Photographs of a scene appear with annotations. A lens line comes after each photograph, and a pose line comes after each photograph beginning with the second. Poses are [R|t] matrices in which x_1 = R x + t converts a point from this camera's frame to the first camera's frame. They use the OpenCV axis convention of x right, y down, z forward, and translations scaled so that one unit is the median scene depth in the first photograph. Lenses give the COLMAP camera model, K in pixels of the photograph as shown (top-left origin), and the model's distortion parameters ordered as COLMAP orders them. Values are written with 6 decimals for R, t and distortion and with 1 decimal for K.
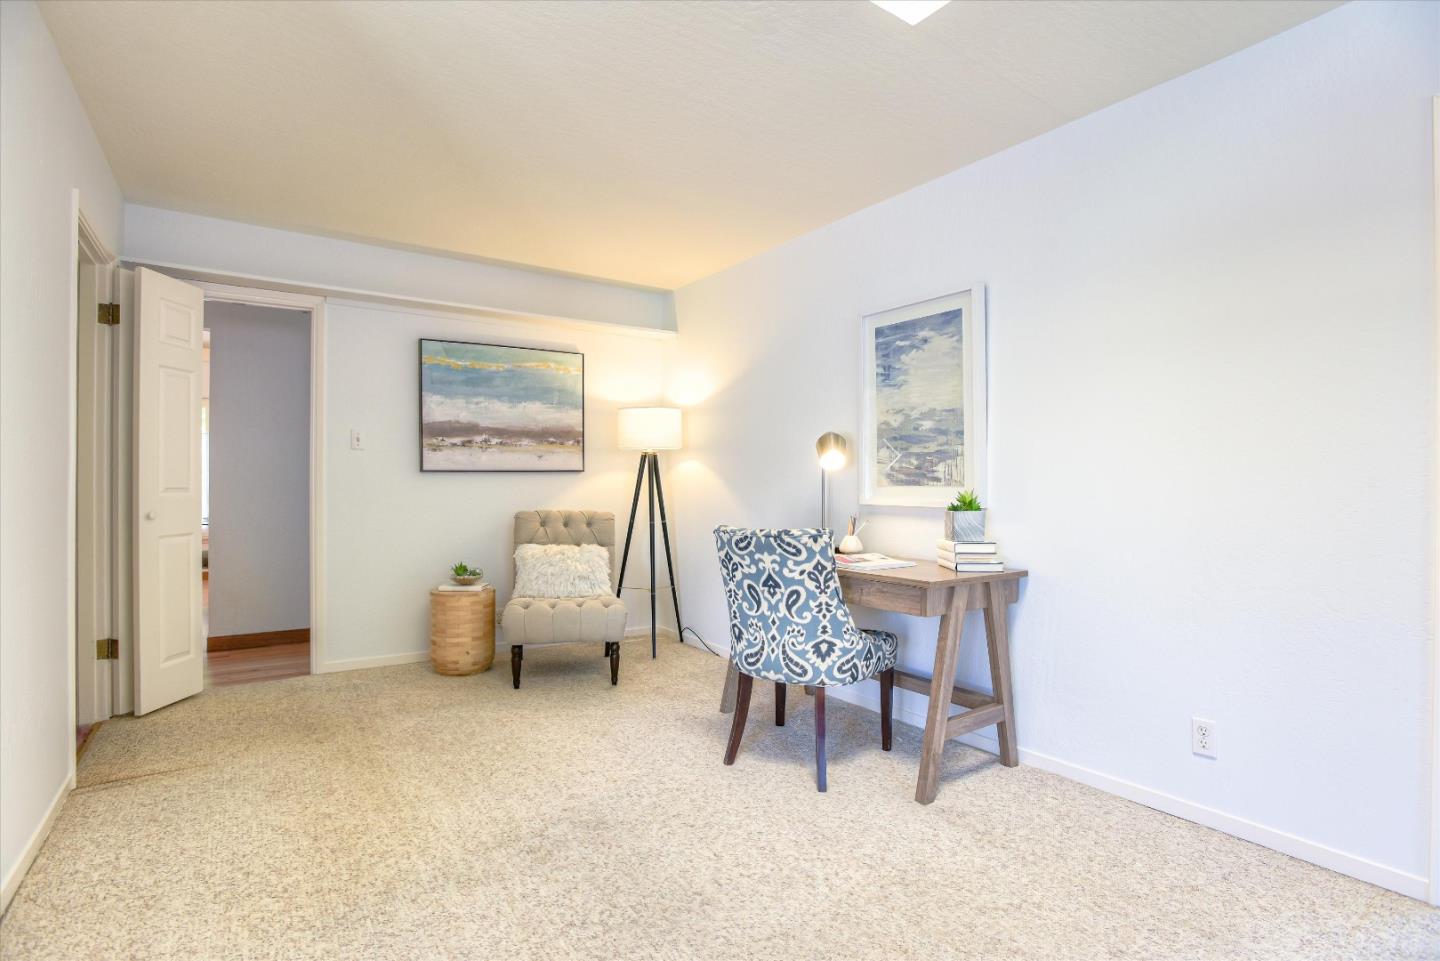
lens RADIAL K [[704.0, 0, 710.4], [0, 704.0, 485.2], [0, 0, 1]] dist [-0.057412, 0.018791]
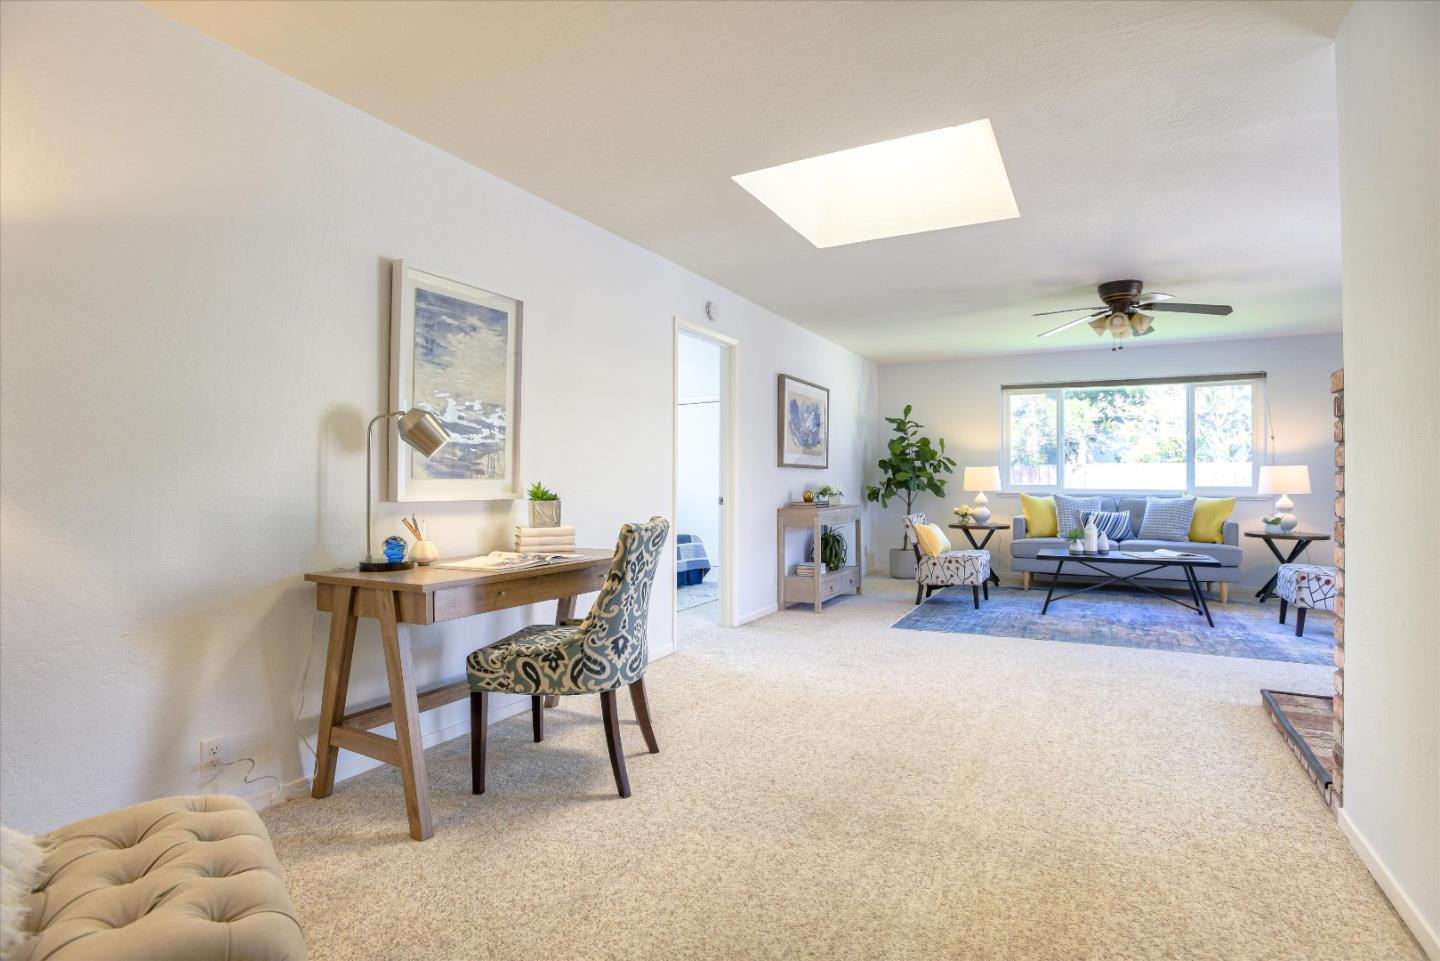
lens RADIAL K [[704.0, 0, 731.6], [0, 704.0, 476.0], [0, 0, 1]] dist [-0.057412, 0.018791]
pose [[-0.468874, 0.001614, 0.883264, -0.733526], [0.000709, 0.999999, -0.001451, -0.001175], [-0.883265, -0.000054, -0.468874, 1.172786]]
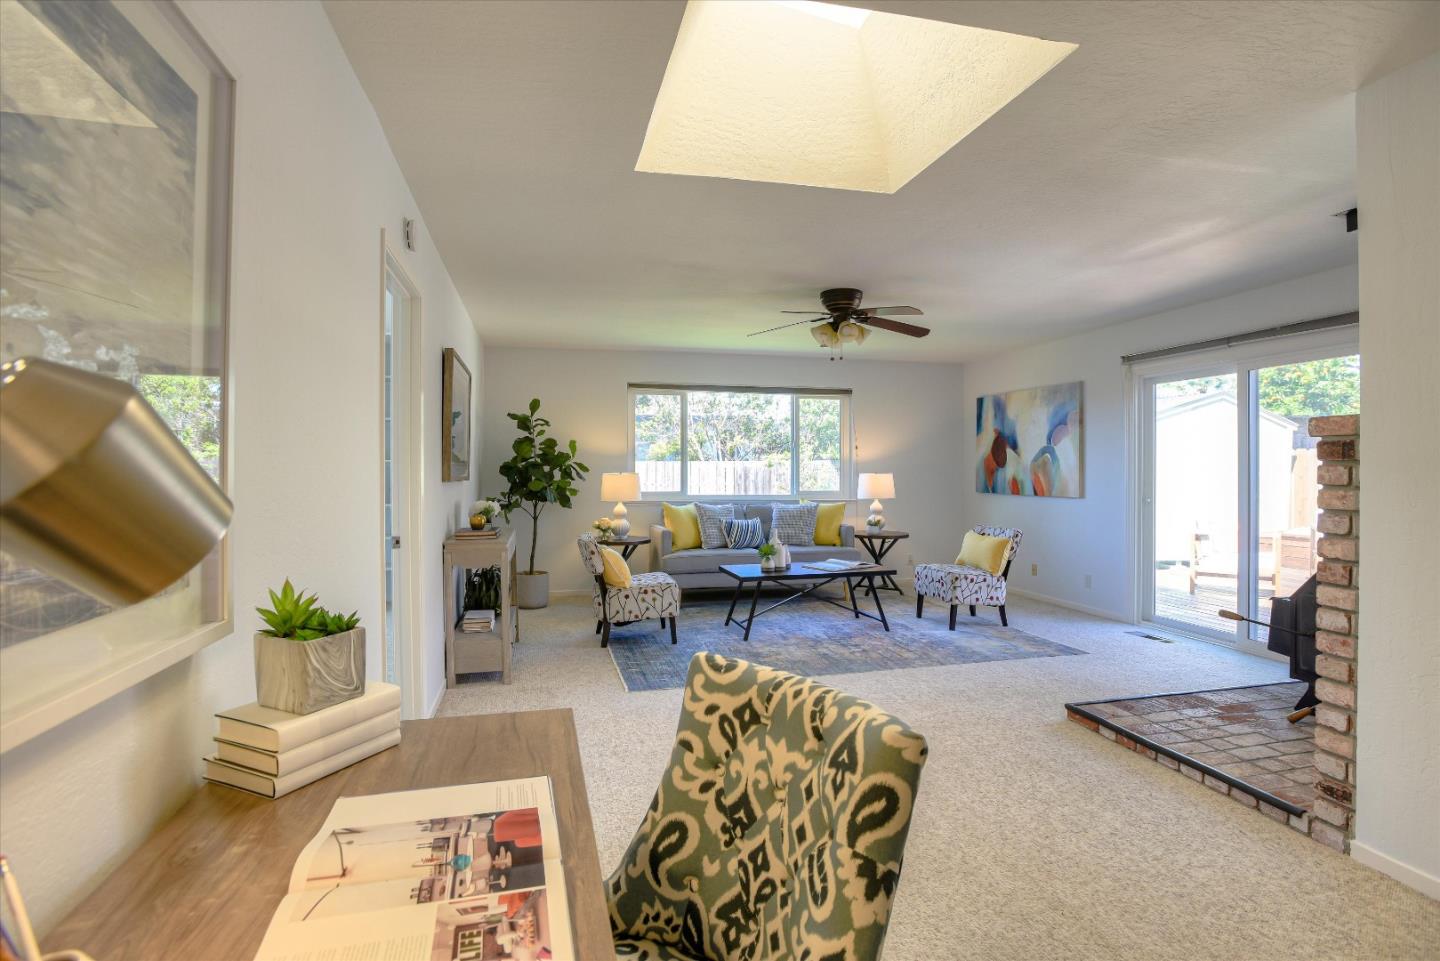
lens RADIAL K [[704.0, 0, 693.3], [0, 704.0, 477.9], [0, 0, 1]] dist [-0.057412, 0.018791]
pose [[-0.931261, -0.006289, 0.364298, -0.010488], [0.000060, 0.999848, 0.017415, -0.059782], [-0.364352, 0.016240, -0.931120, 1.209852]]
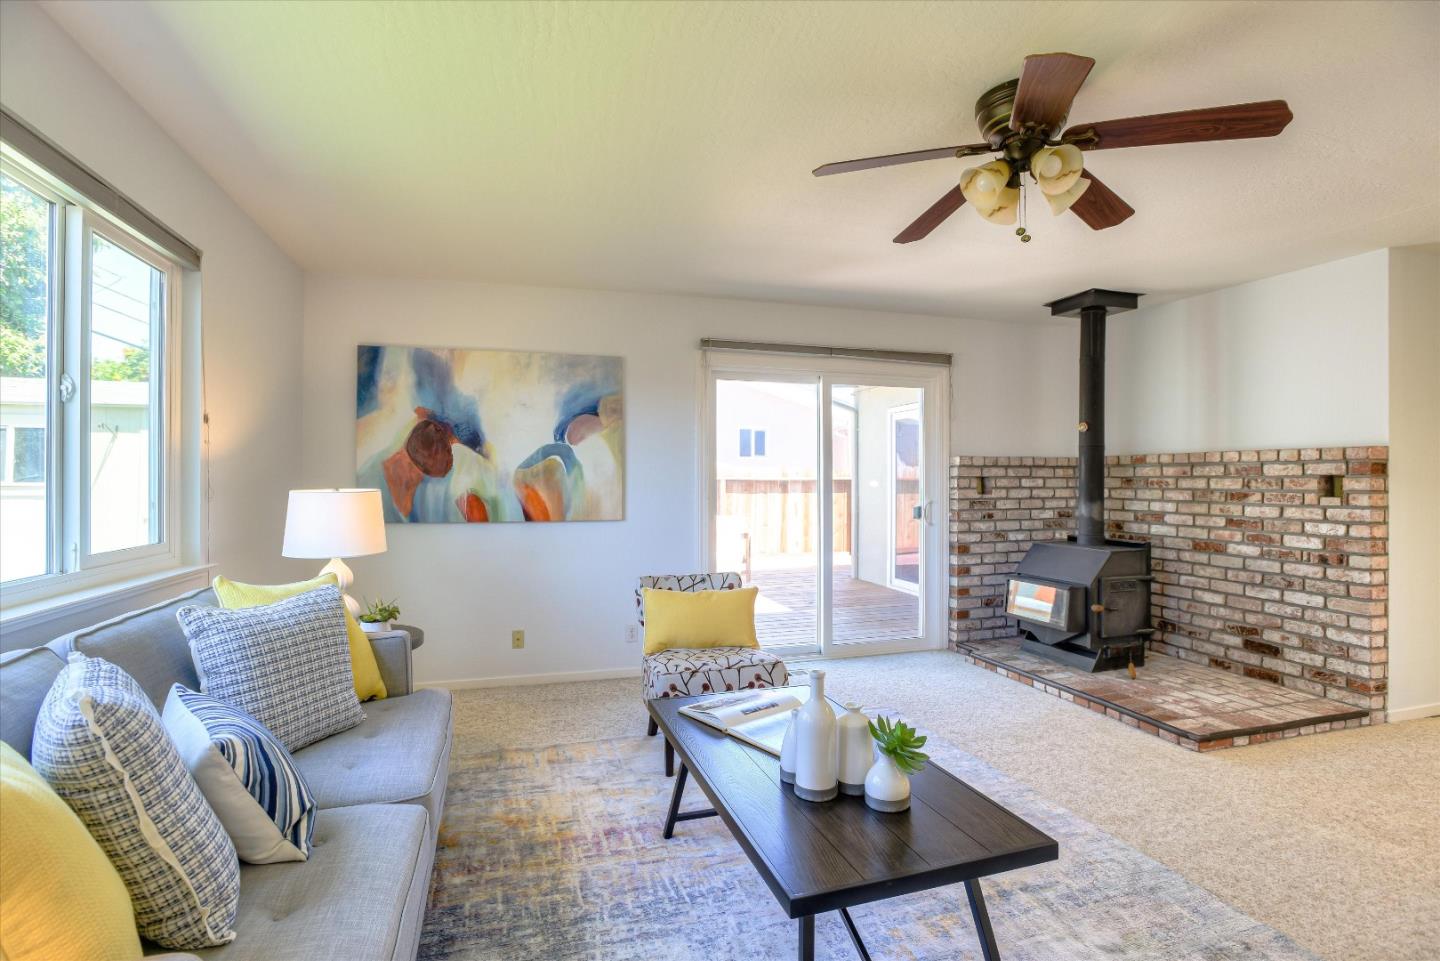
lens RADIAL K [[704.0, 0, 722.7], [0, 704.0, 474.6], [0, 0, 1]] dist [-0.057412, 0.018791]
pose [[-0.283035, -0.007914, -0.959077, 1.023497], [-0.006420, 0.999959, -0.006356, -0.052326], [0.959088, 0.004358, -0.283074, -0.465706]]
